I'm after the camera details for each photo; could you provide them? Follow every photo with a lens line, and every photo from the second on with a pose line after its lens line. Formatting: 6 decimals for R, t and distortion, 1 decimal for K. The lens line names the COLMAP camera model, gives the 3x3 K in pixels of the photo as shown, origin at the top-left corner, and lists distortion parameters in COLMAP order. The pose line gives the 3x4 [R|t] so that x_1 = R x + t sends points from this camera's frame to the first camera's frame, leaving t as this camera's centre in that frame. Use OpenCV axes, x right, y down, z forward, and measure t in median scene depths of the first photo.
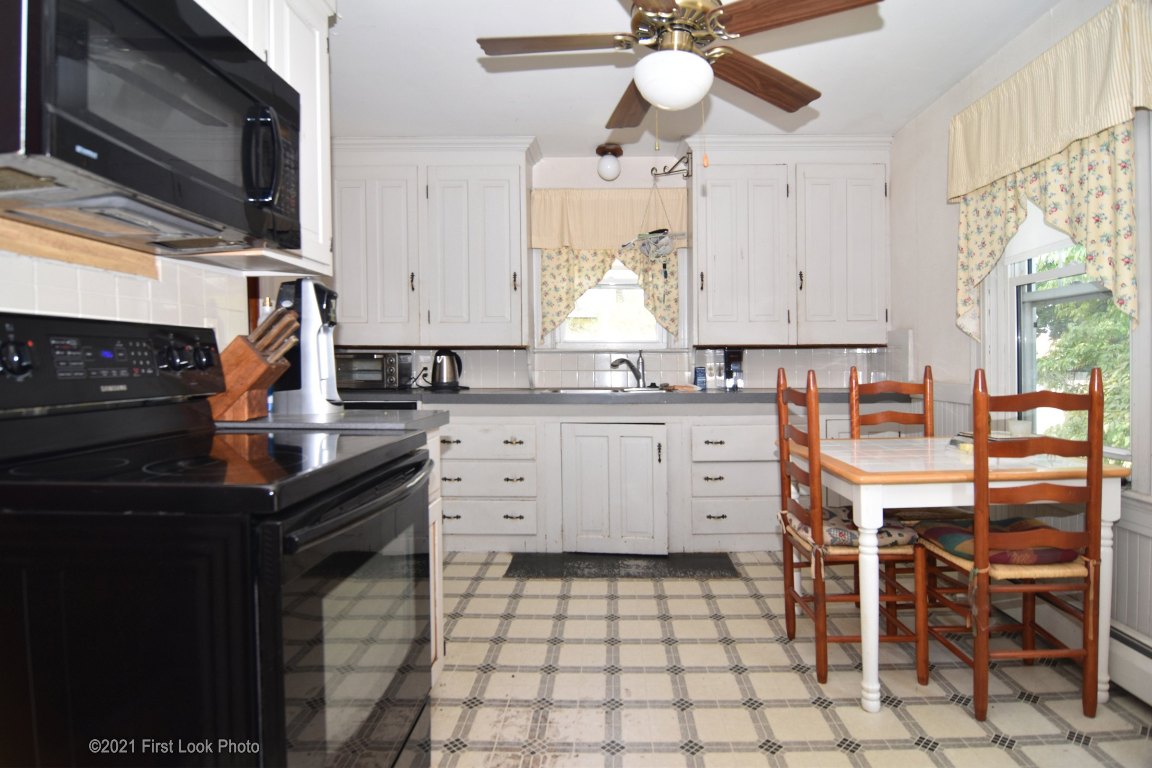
lens RADIAL K [[654.9, 0, 573.0], [0, 654.9, 353.0], [0, 0, 1]] dist [0.002377, -0.012597]
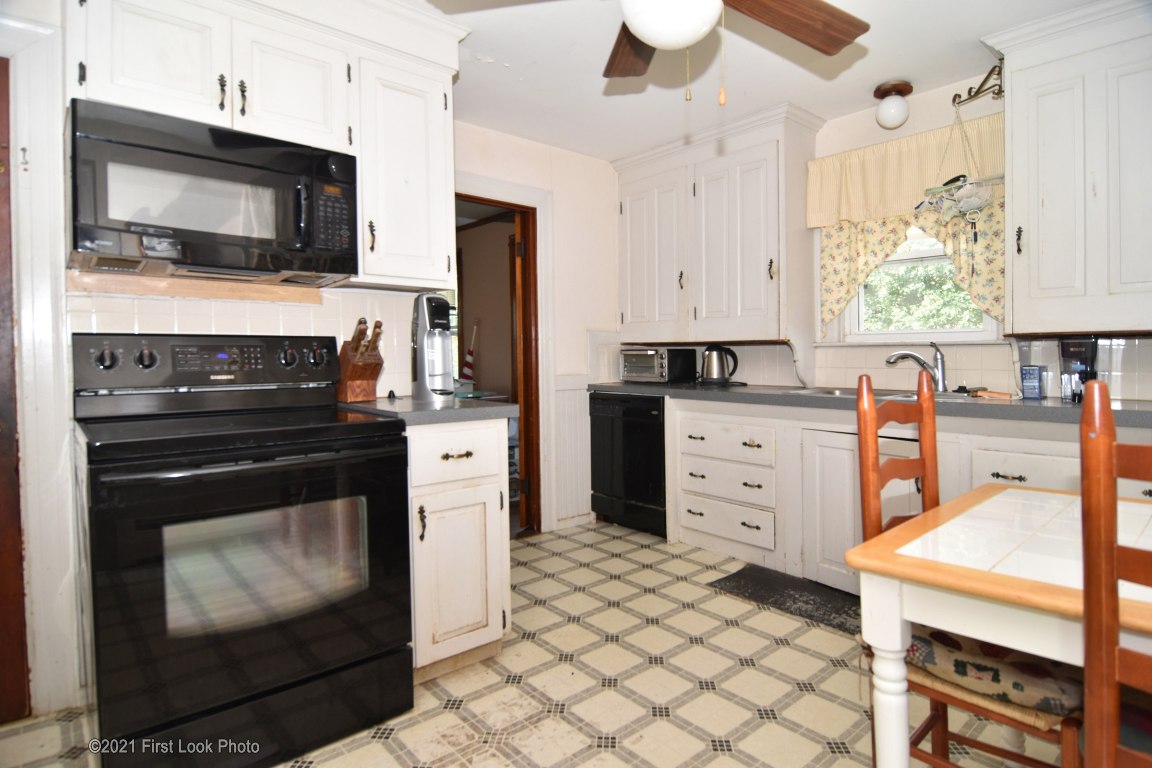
lens RADIAL K [[596.7, 0, 541.0], [0, 596.7, 359.2], [0, 0, 1]] dist [-0.002918, -0.016393]
pose [[0.666513, 0.003060, -0.745487, 0.325672], [0.012535, 0.999804, 0.015311, -0.001119], [0.745388, -0.019549, 0.666344, 0.214969]]
